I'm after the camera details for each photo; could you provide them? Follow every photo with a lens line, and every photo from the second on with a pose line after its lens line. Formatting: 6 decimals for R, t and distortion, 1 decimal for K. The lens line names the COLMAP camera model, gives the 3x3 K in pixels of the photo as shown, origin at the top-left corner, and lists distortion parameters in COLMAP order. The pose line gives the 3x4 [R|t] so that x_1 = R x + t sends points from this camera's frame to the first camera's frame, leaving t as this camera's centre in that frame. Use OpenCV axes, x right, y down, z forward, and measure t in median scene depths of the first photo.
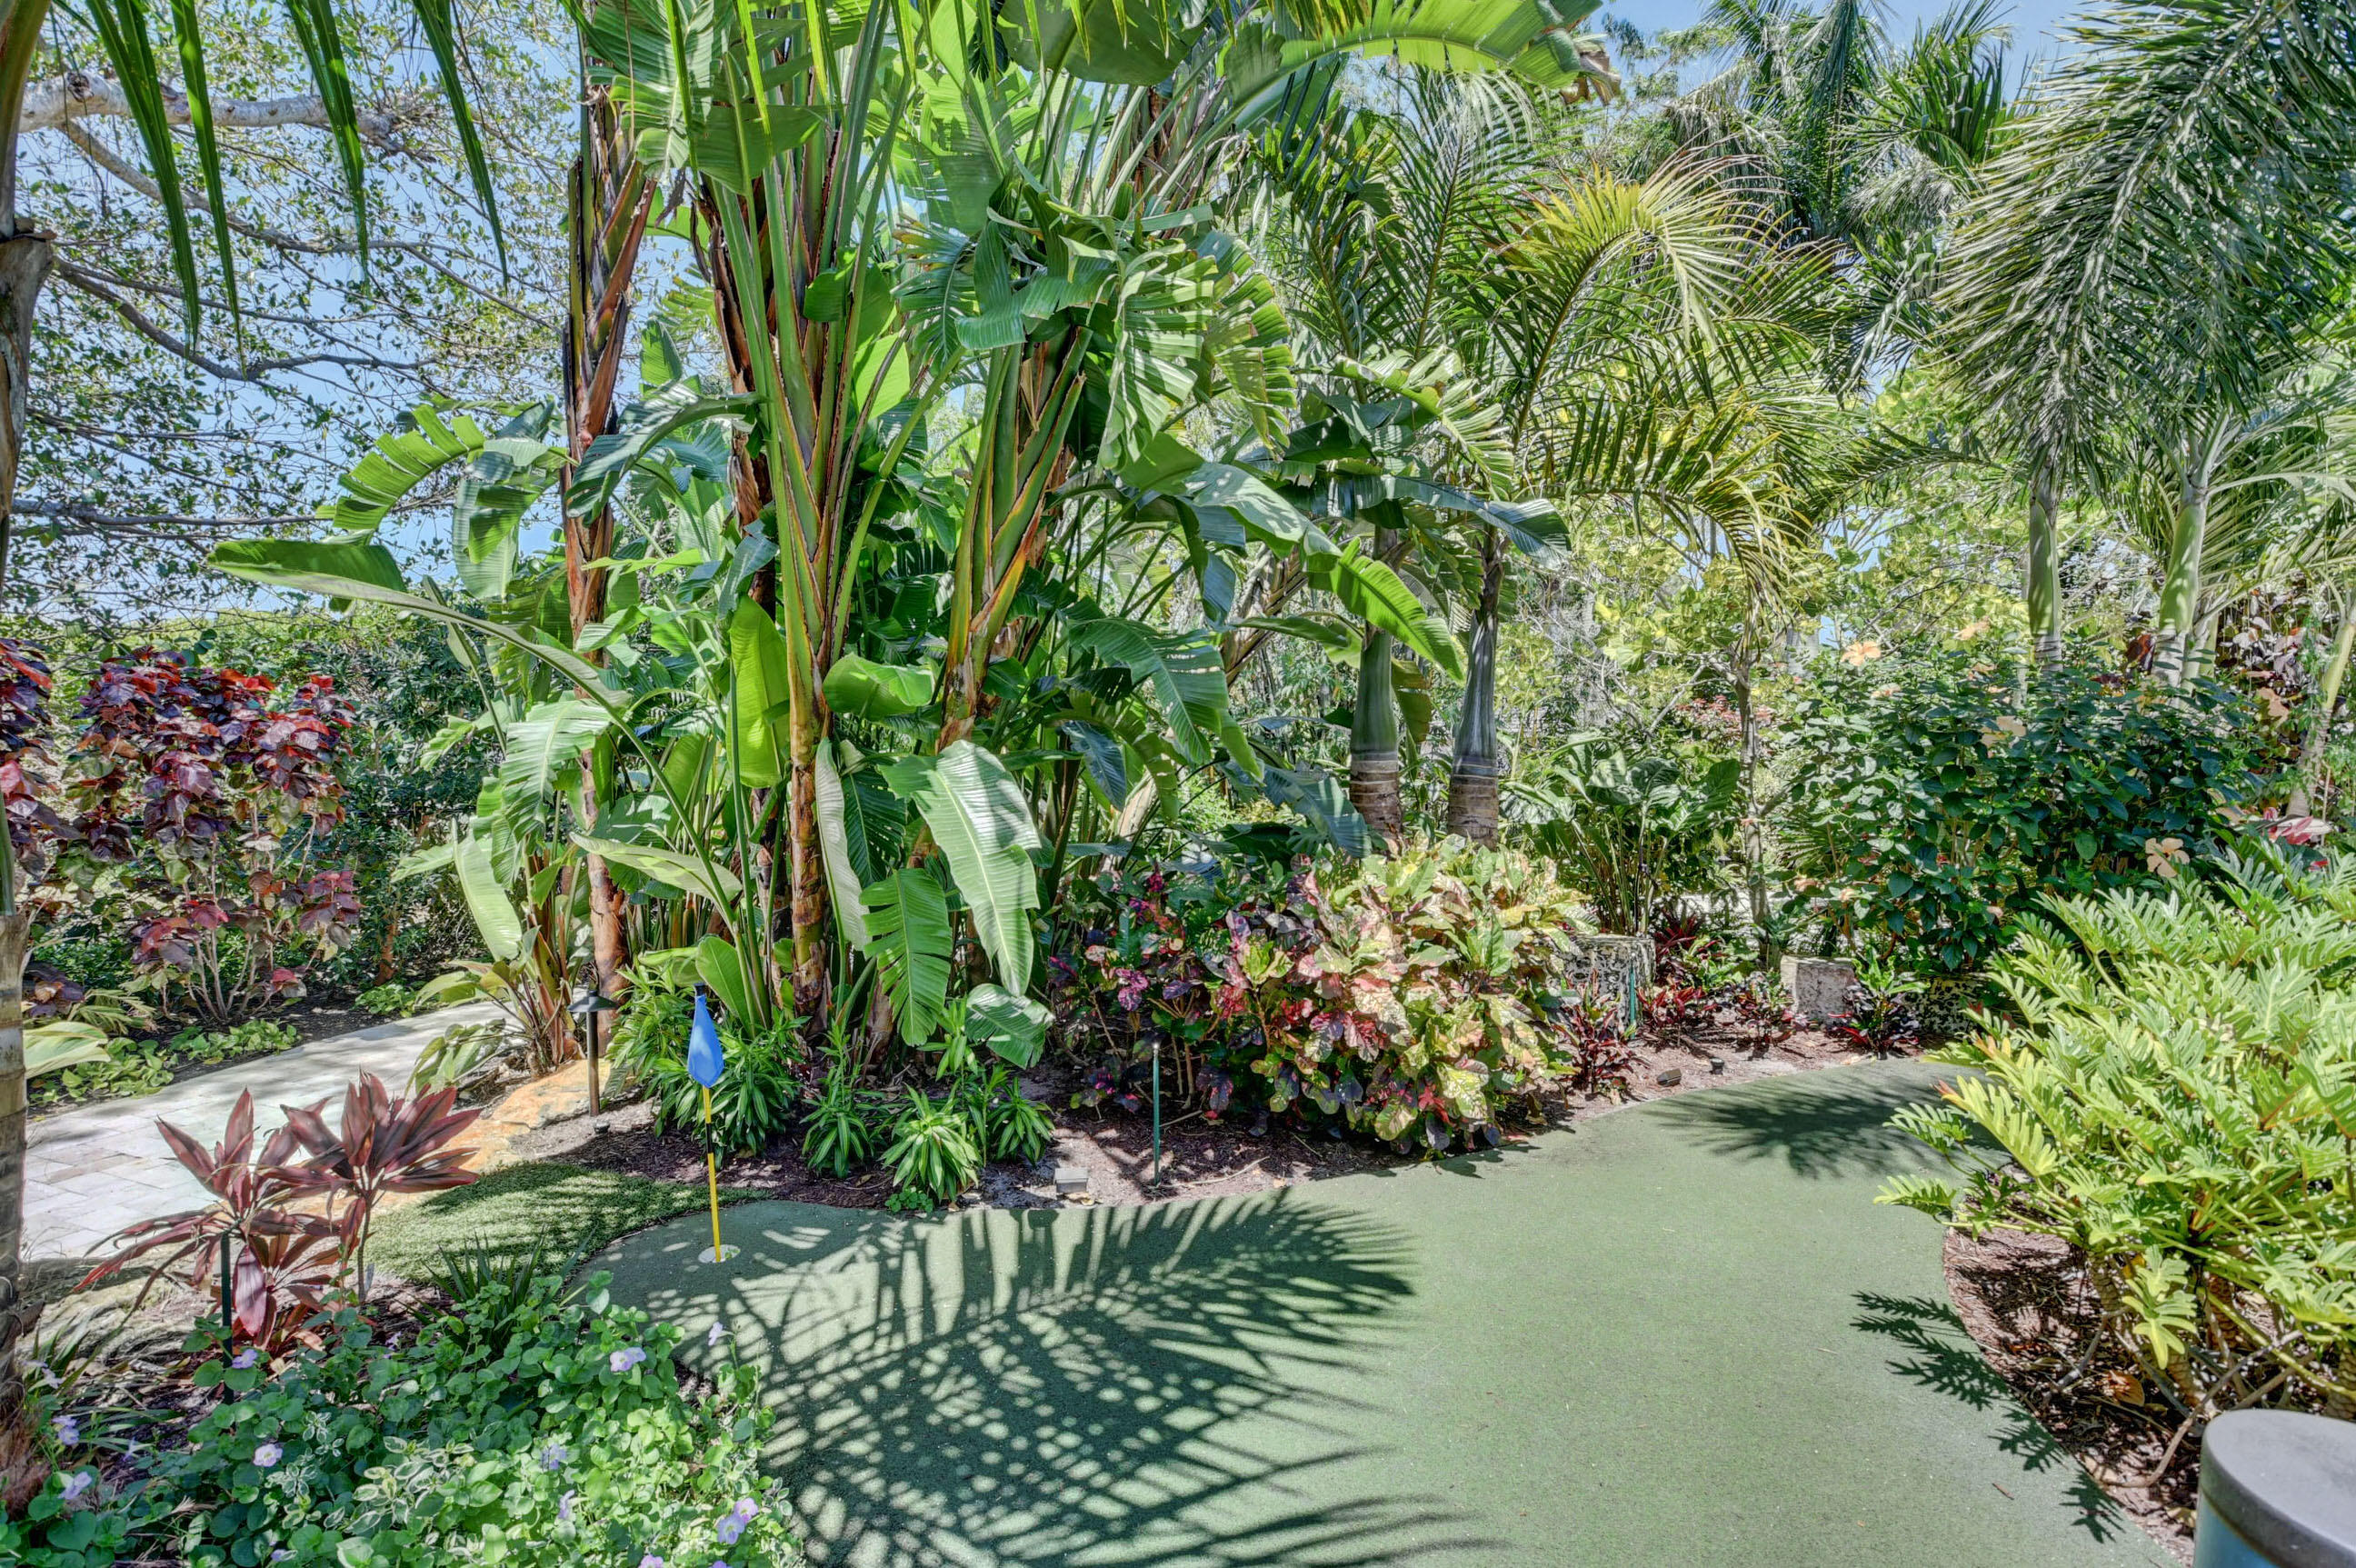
lens RADIAL K [[1024.7, 0, 1173.5], [0, 1024.7, 791.9], [0, 0, 1]] dist [-0.018803, -0.002798]
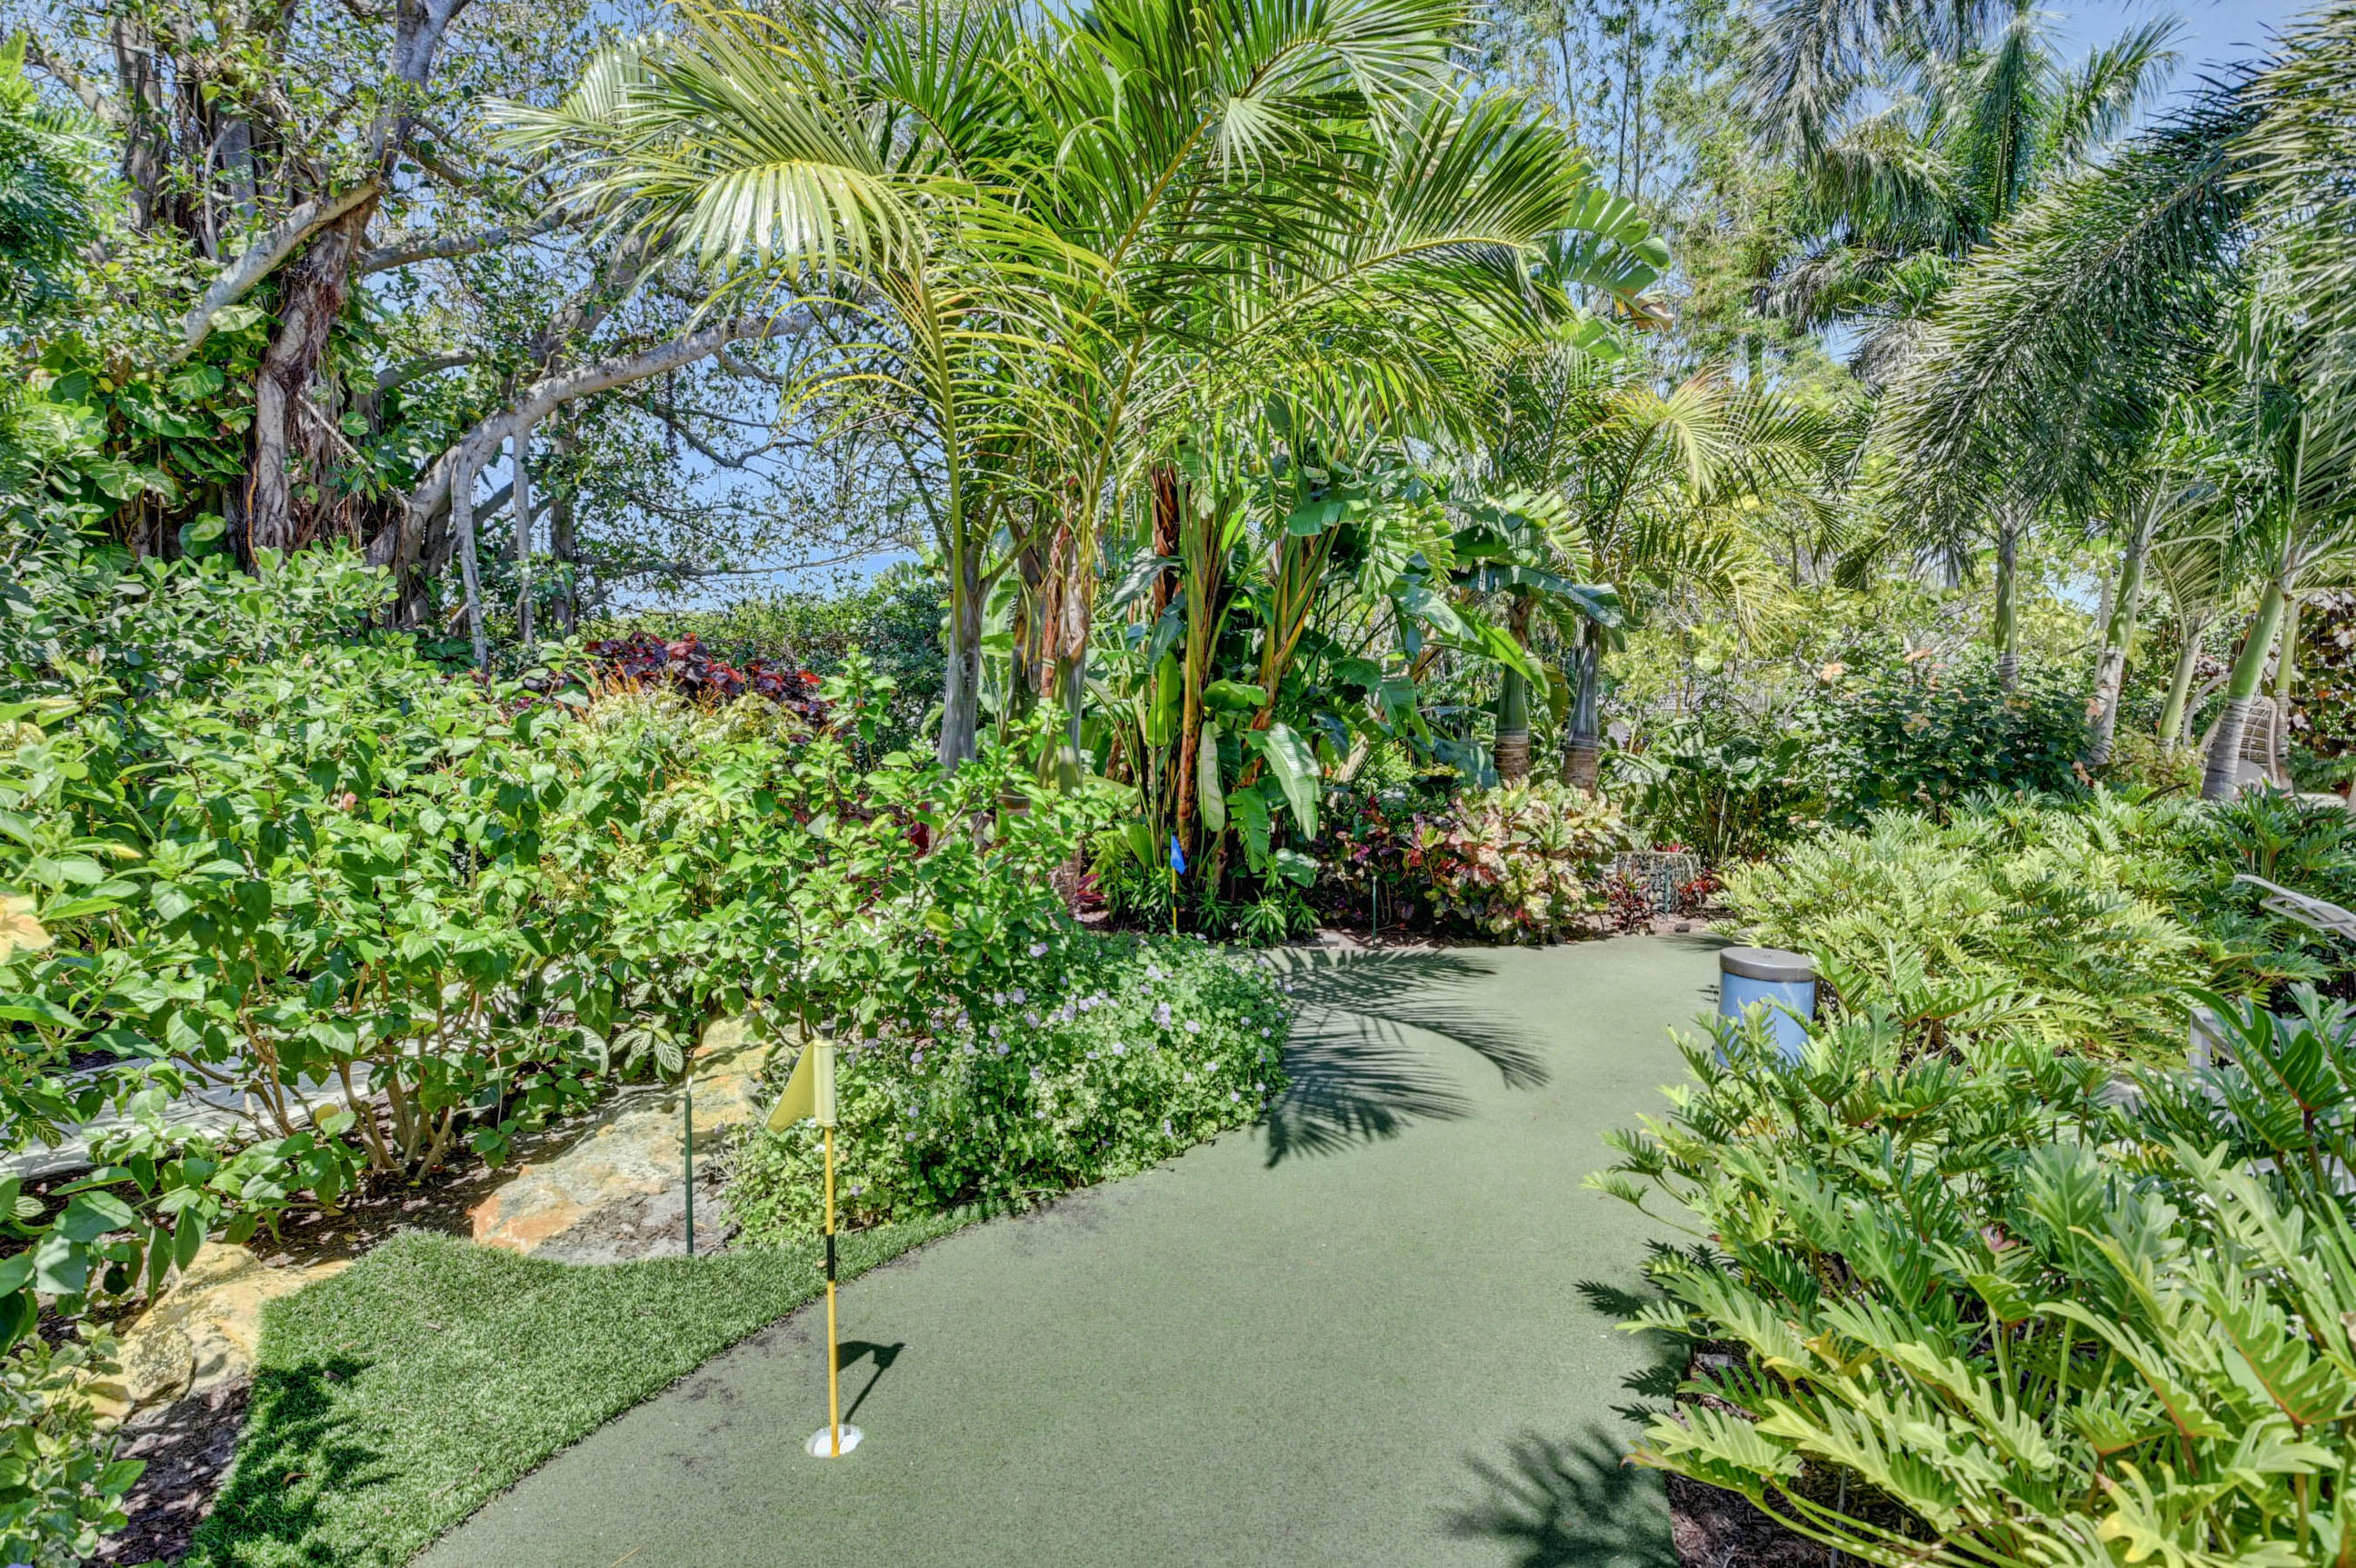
lens RADIAL K [[1024.7, 0, 1164.3], [0, 1024.7, 789.4], [0, 0, 1]] dist [-0.018803, -0.002798]
pose [[0.983895, 0.023713, -0.177167, -0.064910], [-0.019080, 0.999431, 0.027809, 0.026399], [0.177725, -0.023981, 0.983788, -0.925857]]
